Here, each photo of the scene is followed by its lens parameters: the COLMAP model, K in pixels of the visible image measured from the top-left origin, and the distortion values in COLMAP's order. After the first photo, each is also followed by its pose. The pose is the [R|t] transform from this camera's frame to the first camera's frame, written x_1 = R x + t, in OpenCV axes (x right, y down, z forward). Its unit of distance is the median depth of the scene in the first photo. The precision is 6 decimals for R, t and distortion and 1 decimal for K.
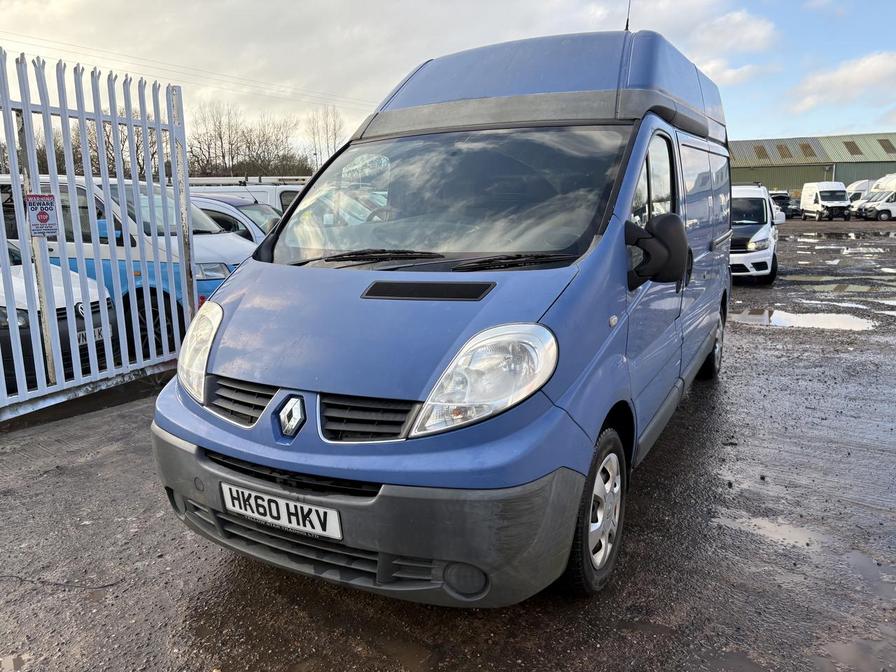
lens RADIAL K [[687.8, 0, 452.0], [0, 687.8, 336.4], [0, 0, 1]] dist [-0.006106, -0.004644]
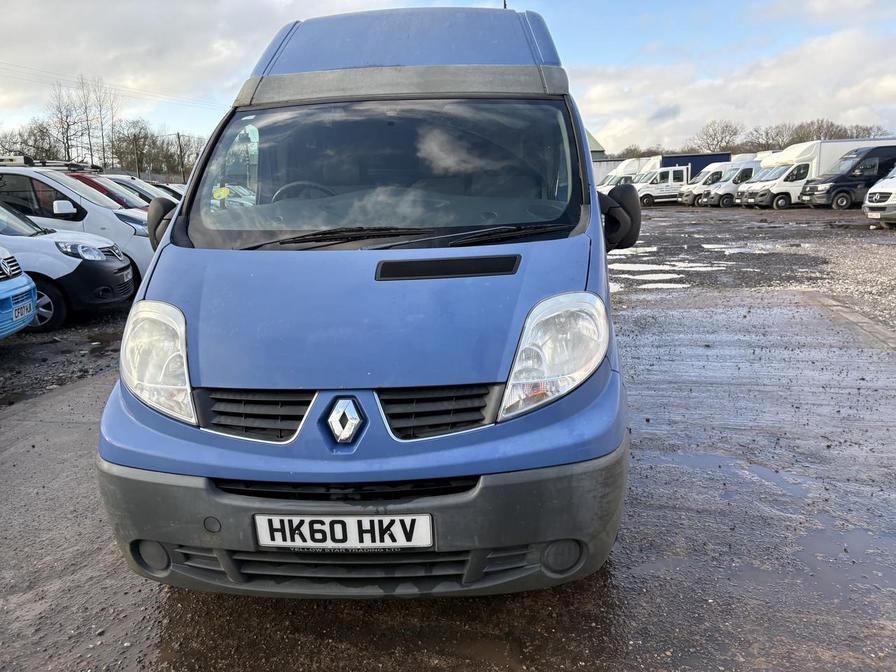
lens RADIAL K [[687.8, 0, 449.1], [0, 687.8, 336.4], [0, 0, 1]] dist [-0.006106, -0.004644]
pose [[0.903092, -0.100571, 0.417506, -0.468301], [0.092693, 0.994924, 0.039162, -0.010683], [-0.419325, 0.003333, 0.907830, 0.164106]]
